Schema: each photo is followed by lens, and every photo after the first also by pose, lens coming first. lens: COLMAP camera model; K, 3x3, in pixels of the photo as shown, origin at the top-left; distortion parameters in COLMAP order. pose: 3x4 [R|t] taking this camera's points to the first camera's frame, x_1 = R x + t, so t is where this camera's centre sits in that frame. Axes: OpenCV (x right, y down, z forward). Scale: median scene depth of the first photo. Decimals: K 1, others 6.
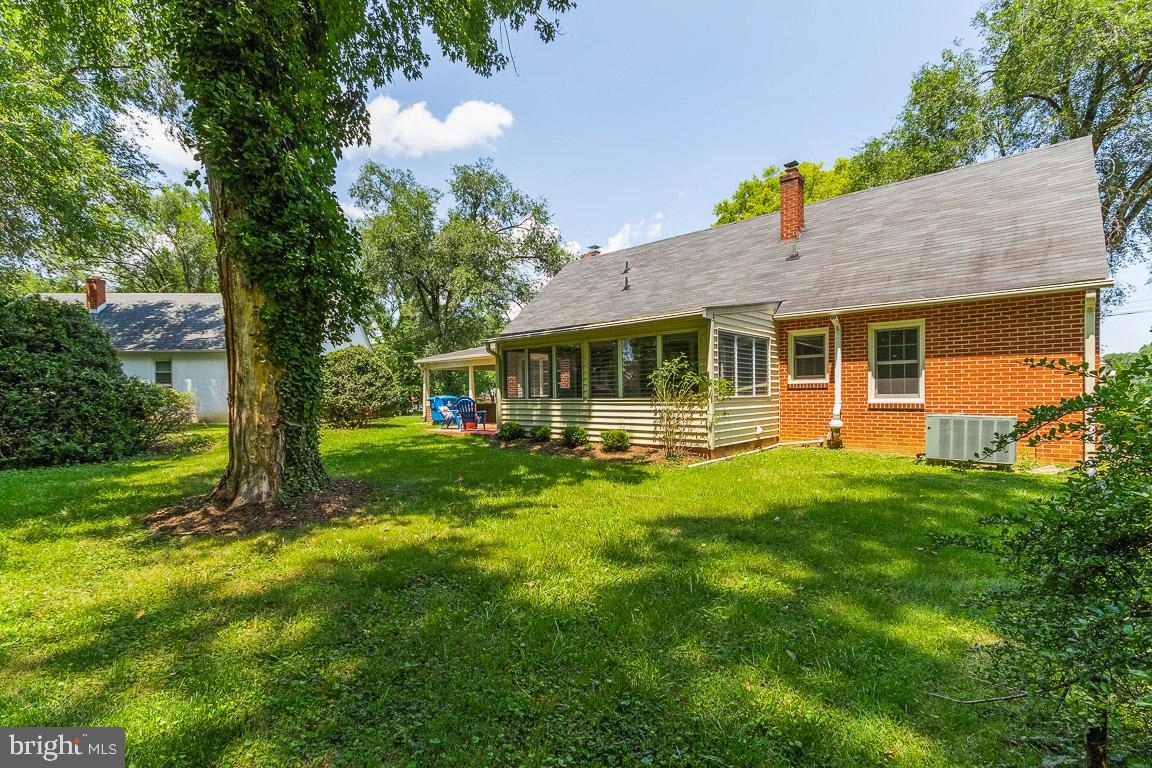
lens RADIAL K [[536.2, 0, 577.0], [0, 536.2, 398.7], [0, 0, 1]] dist [0.005515, 0.000265]
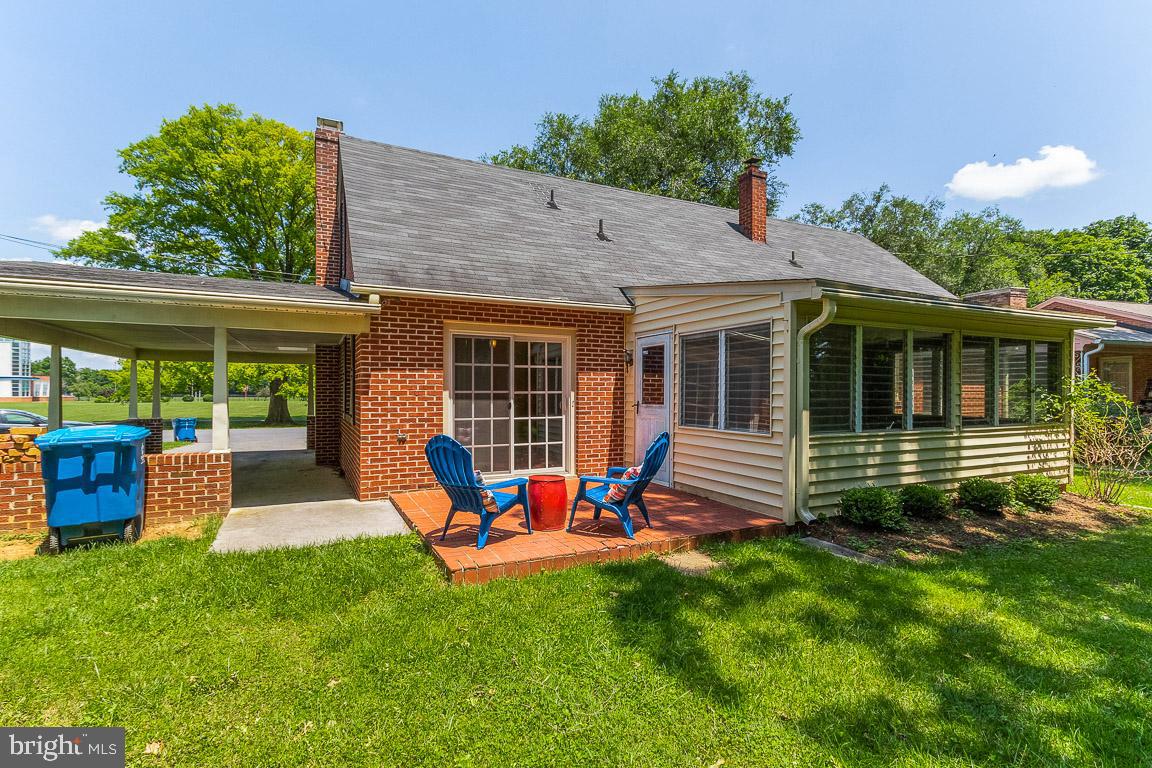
lens RADIAL K [[536.2, 0, 577.0], [0, 536.2, 398.7], [0, 0, 1]] dist [0.005515, 0.000265]
pose [[0.386561, 0.003967, 0.922255, -0.760639], [0.001242, 0.999988, -0.004822, -0.033784], [-0.922263, 0.003010, 0.386551, 1.273675]]
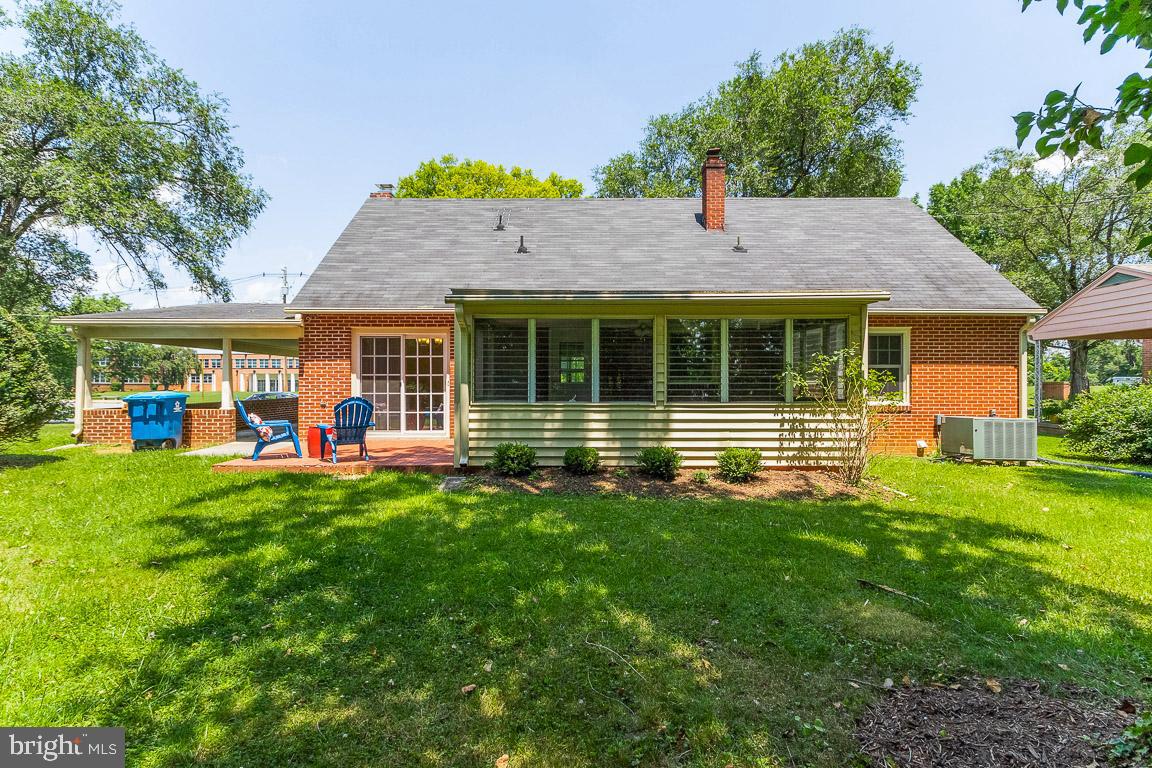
lens RADIAL K [[536.2, 0, 577.0], [0, 536.2, 398.7], [0, 0, 1]] dist [0.005515, 0.000265]
pose [[0.745908, -0.003008, 0.666042, -0.555853], [-0.005668, 0.999925, 0.010864, -0.013490], [-0.666025, -0.011879, 0.745835, 0.630675]]
